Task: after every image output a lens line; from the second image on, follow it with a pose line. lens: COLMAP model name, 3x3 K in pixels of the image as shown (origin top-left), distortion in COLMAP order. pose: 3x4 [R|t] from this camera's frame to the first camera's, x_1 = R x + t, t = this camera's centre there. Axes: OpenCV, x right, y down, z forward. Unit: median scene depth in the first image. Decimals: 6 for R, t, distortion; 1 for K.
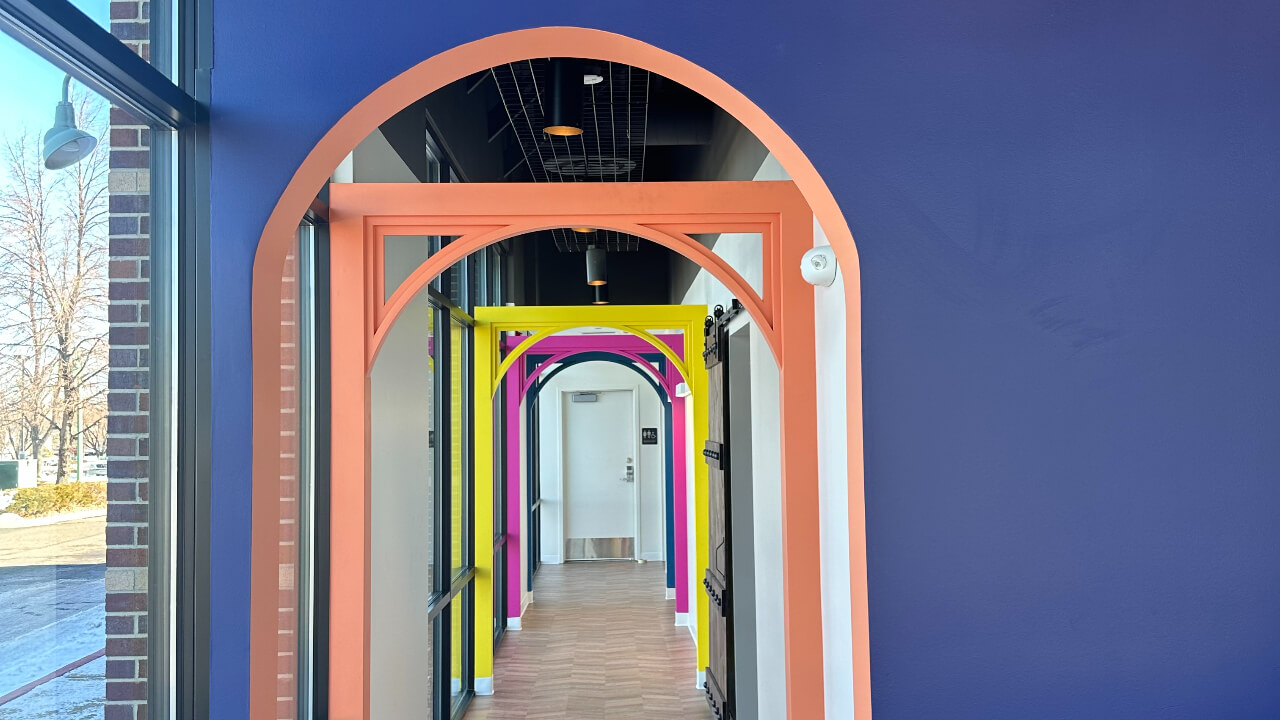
lens RADIAL K [[991.4, 0, 640.1], [0, 991.4, 379.0], [0, 0, 1]] dist [-0.004627, -0.001595]
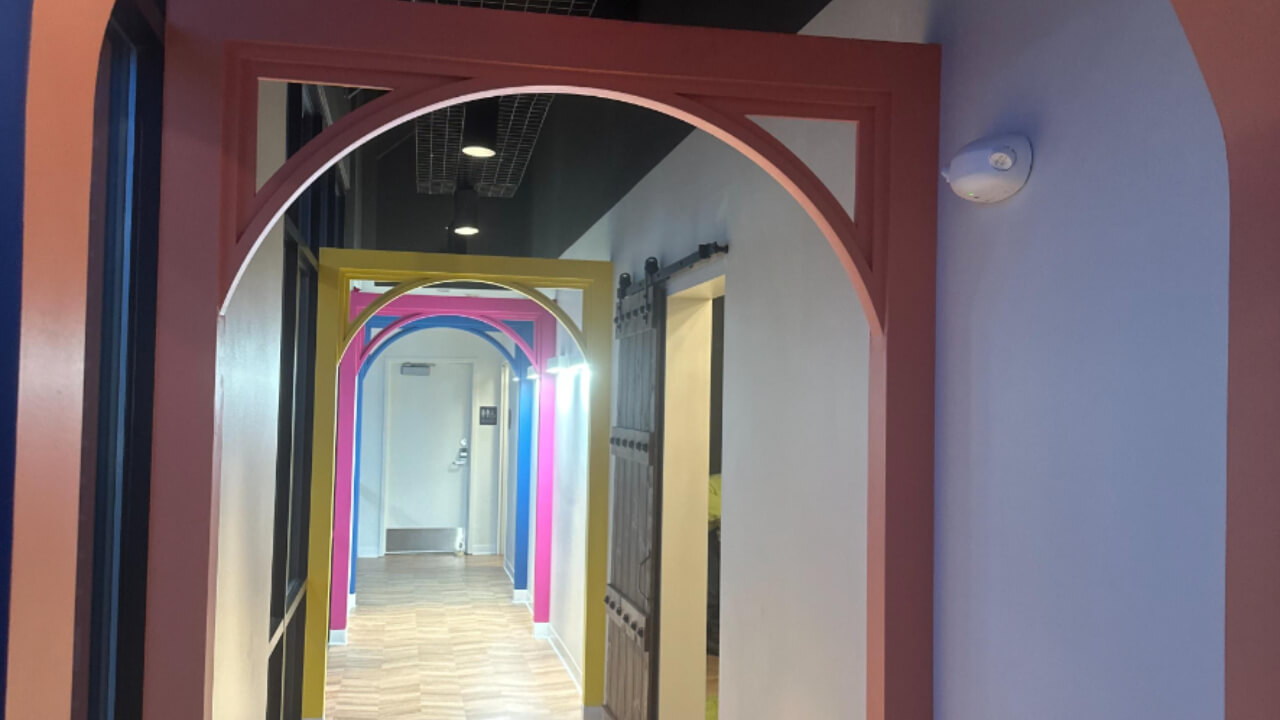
lens RADIAL K [[1051.7, 0, 640.0], [0, 1051.7, 360.0], [0, 0, 1]] dist [0.006850, 0.000903]
pose [[0.985328, 0.035362, 0.166968, -0.037403], [-0.036025, 0.999350, 0.000942, 0.004026], [-0.166826, -0.006944, 0.985962, 0.095115]]
